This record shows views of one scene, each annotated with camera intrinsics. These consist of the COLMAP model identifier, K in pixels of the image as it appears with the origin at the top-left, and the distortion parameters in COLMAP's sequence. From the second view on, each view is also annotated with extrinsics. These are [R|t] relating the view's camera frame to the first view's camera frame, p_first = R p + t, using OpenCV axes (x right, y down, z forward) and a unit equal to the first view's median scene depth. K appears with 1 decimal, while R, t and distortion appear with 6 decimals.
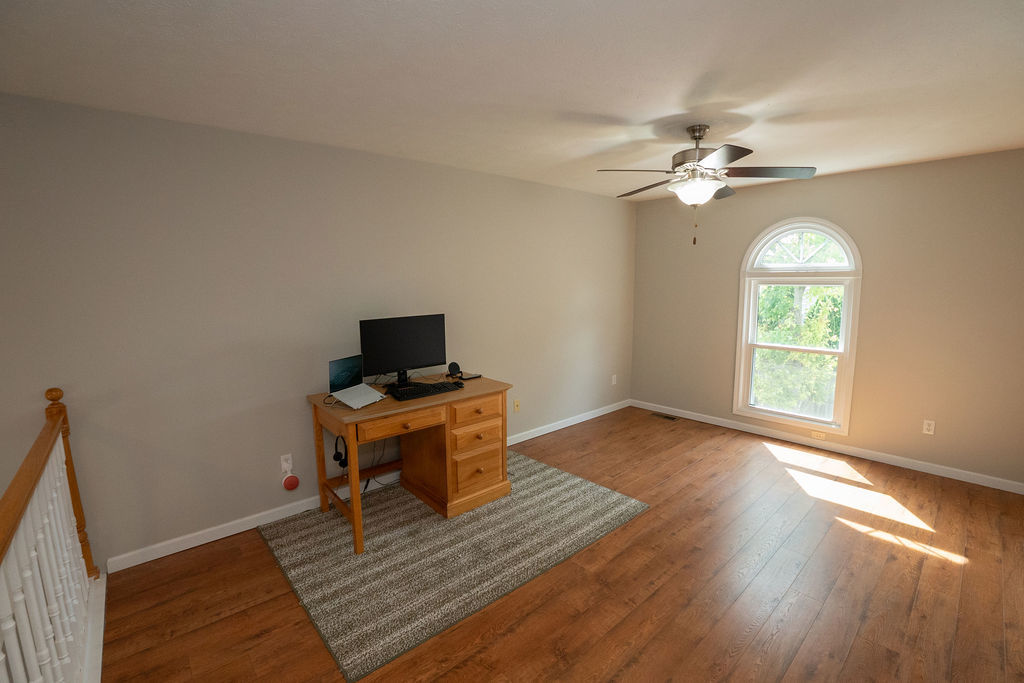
lens RADIAL K [[446.2, 0, 512.0], [0, 446.2, 341.5], [0, 0, 1]] dist [-0.061549, 0.011382]
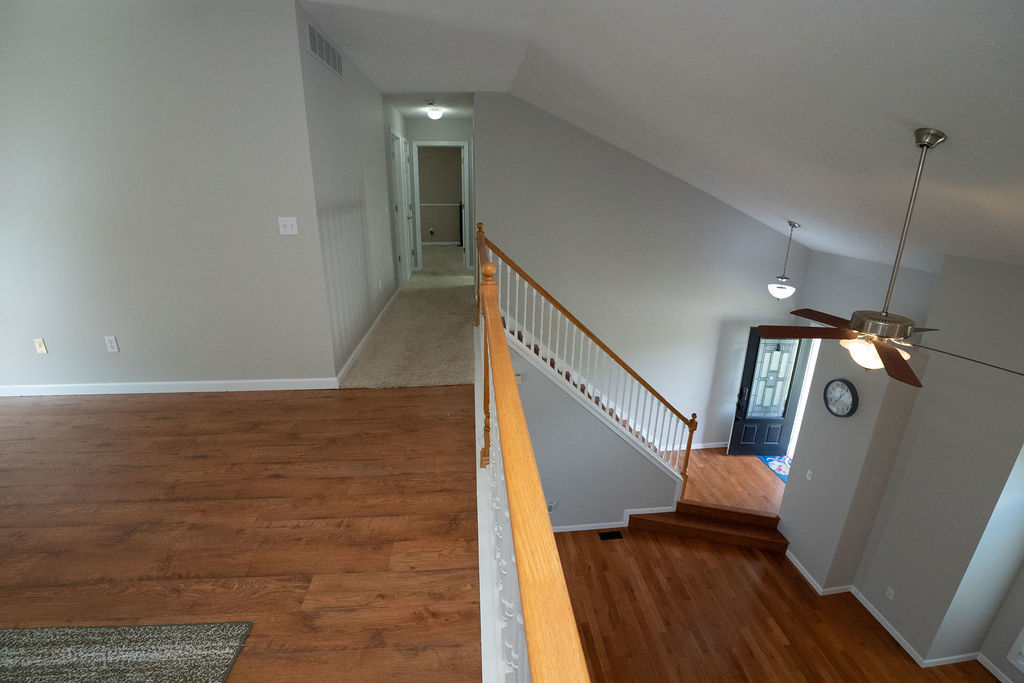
lens RADIAL K [[447.6, 0, 513.8], [0, 447.6, 341.6], [0, 0, 1]] dist [-0.064016, 0.012777]
pose [[-0.806520, -0.189751, 0.559928, -0.737931], [0.074058, 0.907208, 0.414112, -0.023001], [-0.586550, 0.375457, -0.717629, 0.685598]]
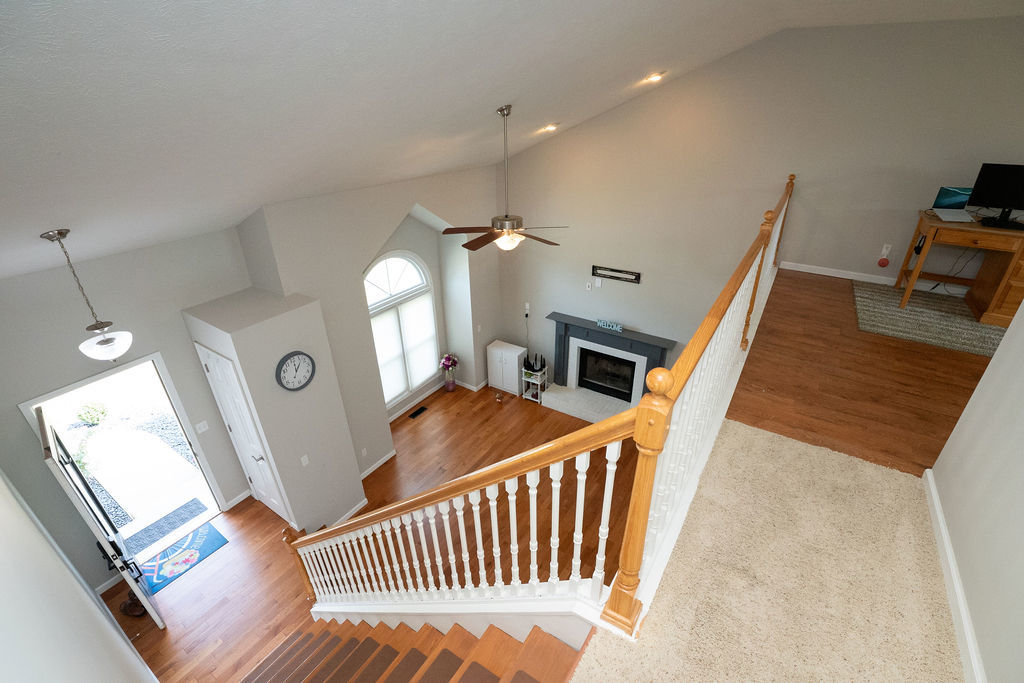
lens RADIAL K [[446.2, 0, 512.0], [0, 446.2, 341.5], [0, 0, 1]] dist [-0.061549, 0.011382]
pose [[0.262065, 0.453609, -0.851799, 0.671746], [-0.117247, 0.891074, 0.438452, 0.053499], [0.957902, -0.015032, 0.286703, -0.848567]]
